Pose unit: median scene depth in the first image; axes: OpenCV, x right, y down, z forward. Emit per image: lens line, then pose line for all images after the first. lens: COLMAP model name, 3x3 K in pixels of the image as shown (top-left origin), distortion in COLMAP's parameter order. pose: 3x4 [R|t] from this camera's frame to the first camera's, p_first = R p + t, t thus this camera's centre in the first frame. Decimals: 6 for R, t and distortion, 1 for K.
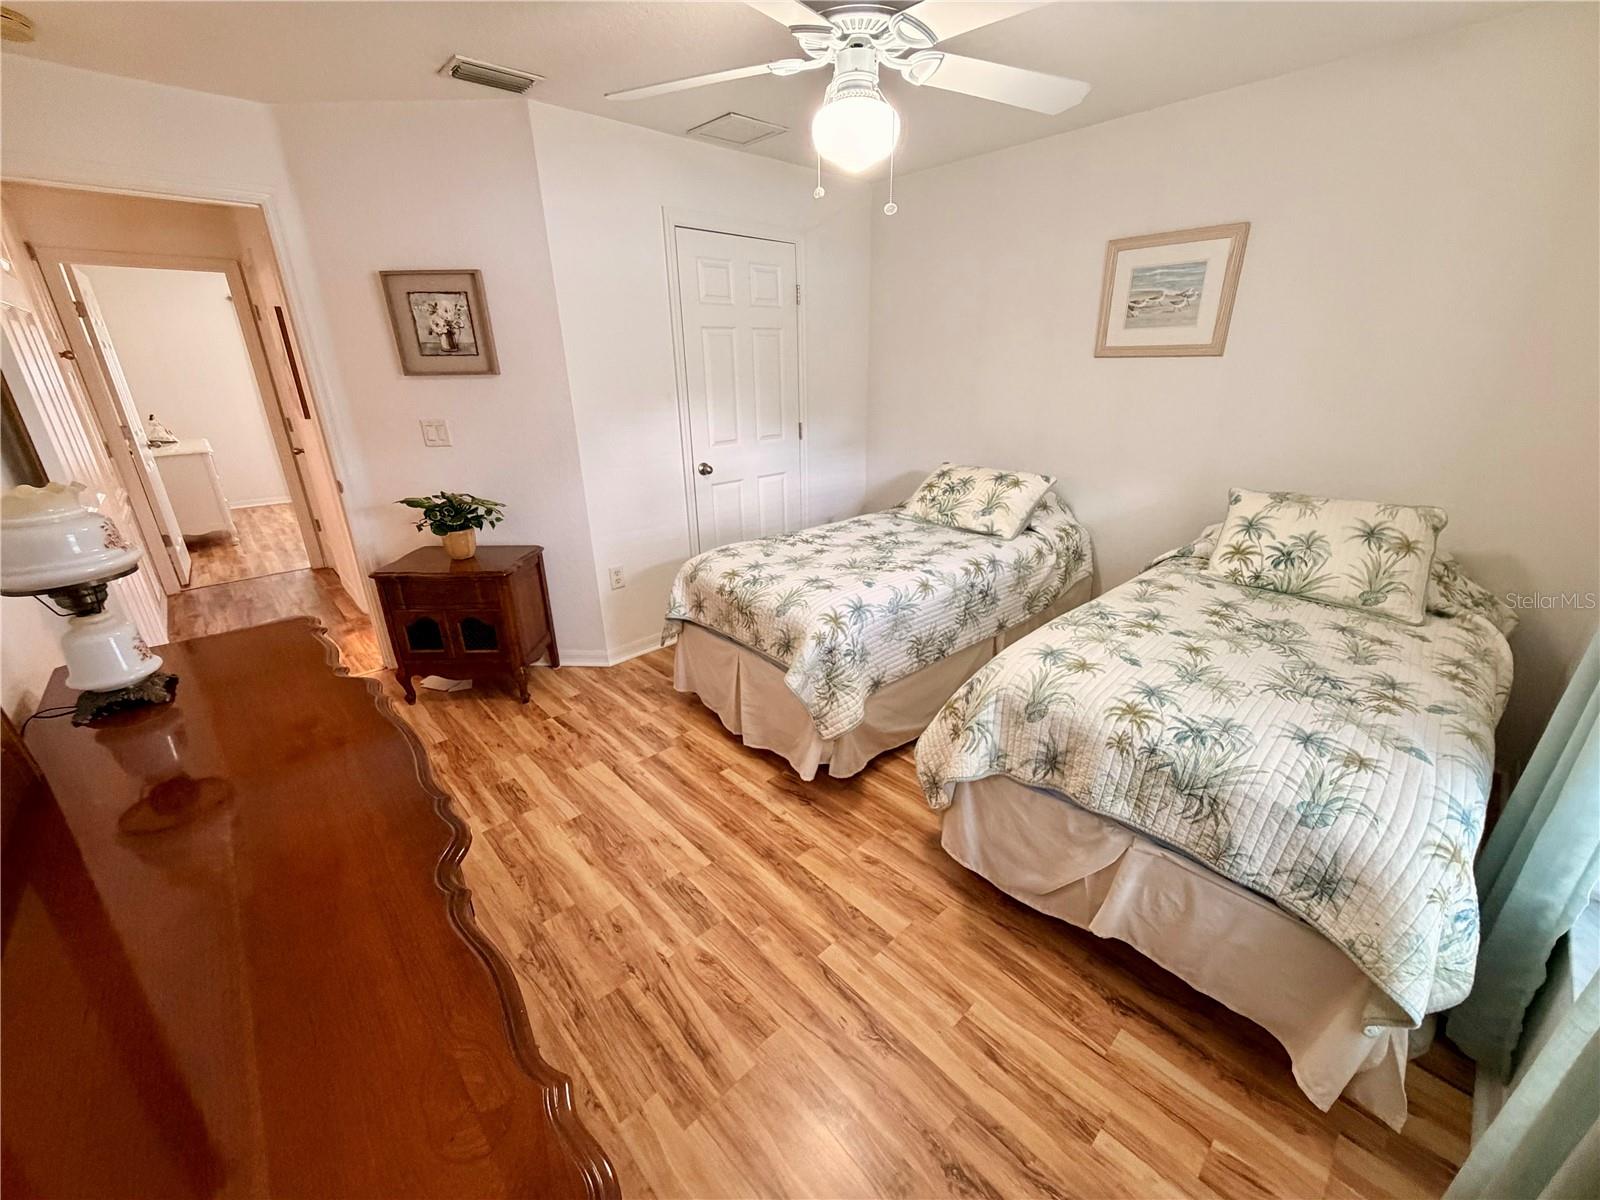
lens RADIAL K [[633.8, 0, 806.3], [0, 633.8, 599.4], [0, 0, 1]] dist [-0.000726, 0.000077]
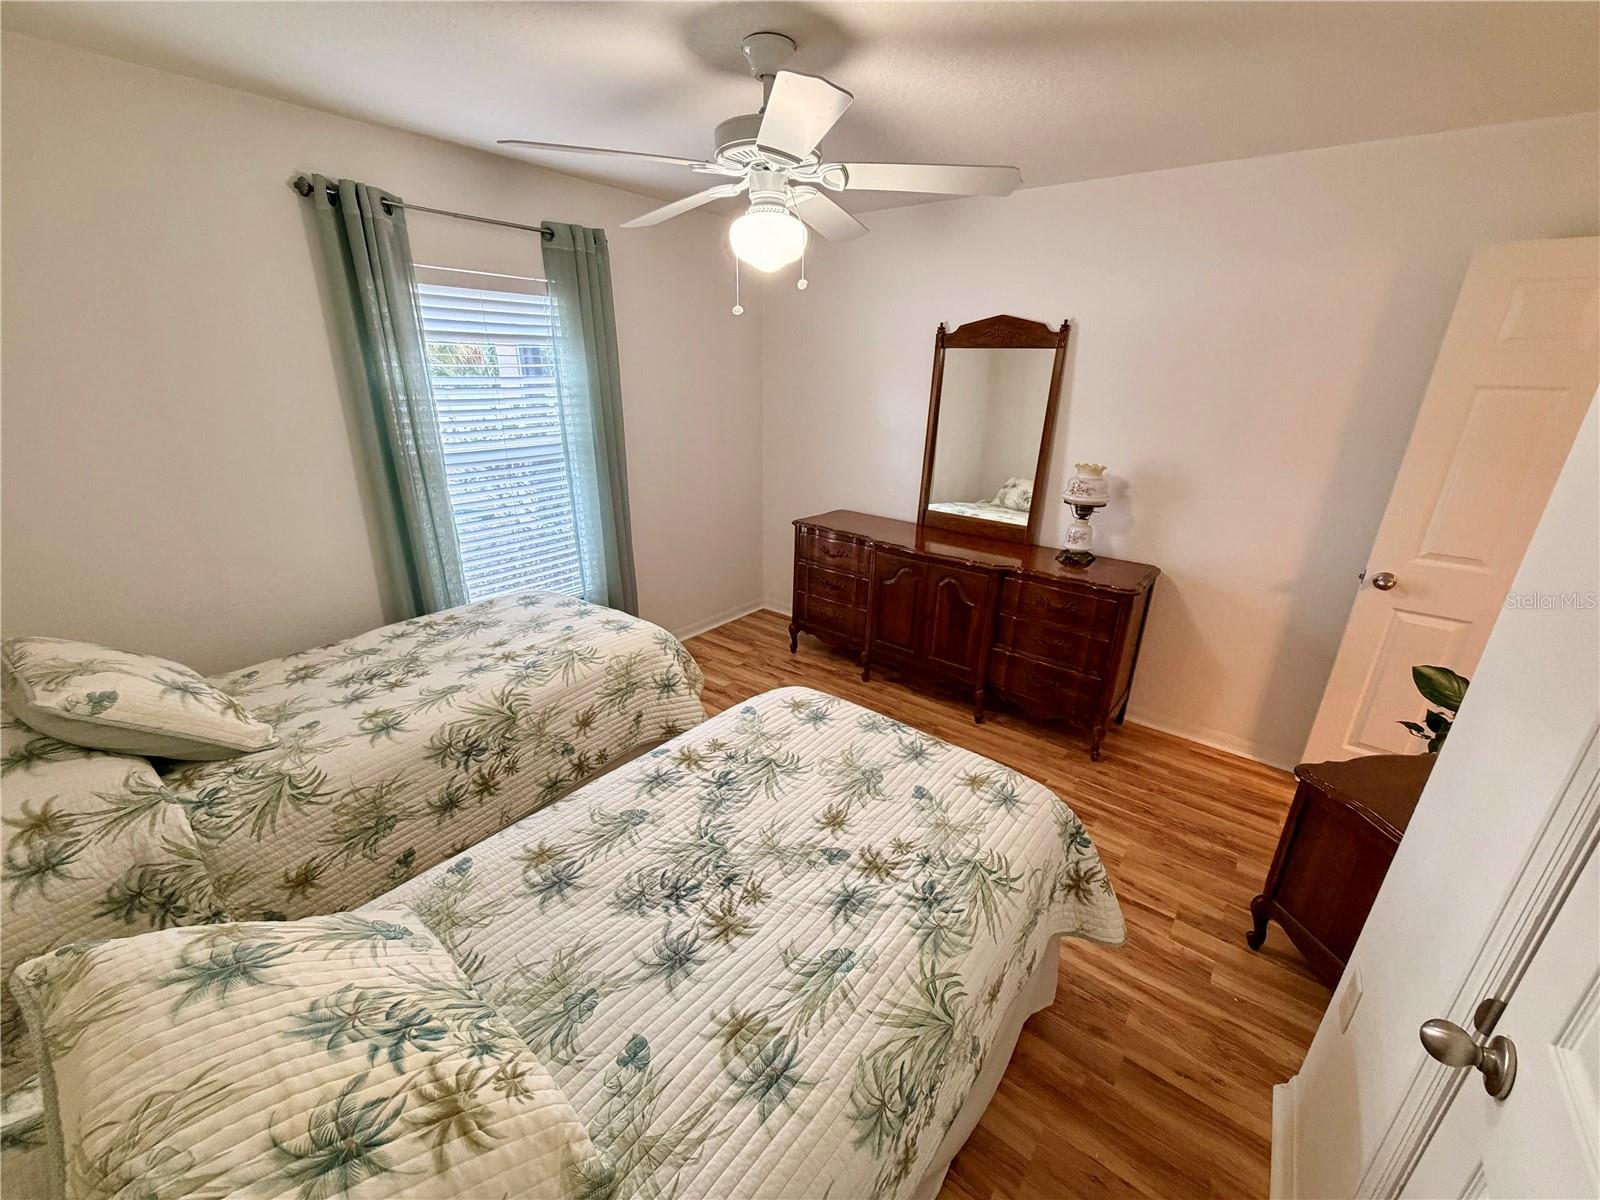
lens RADIAL K [[633.8, 0, 797.9], [0, 633.8, 606.4], [0, 0, 1]] dist [-0.000726, 0.000077]
pose [[-0.989834, 0.045037, -0.134911, 0.124695], [-0.055621, 0.750432, 0.658603, -0.597985], [0.130903, 0.659411, -0.740298, 1.375414]]
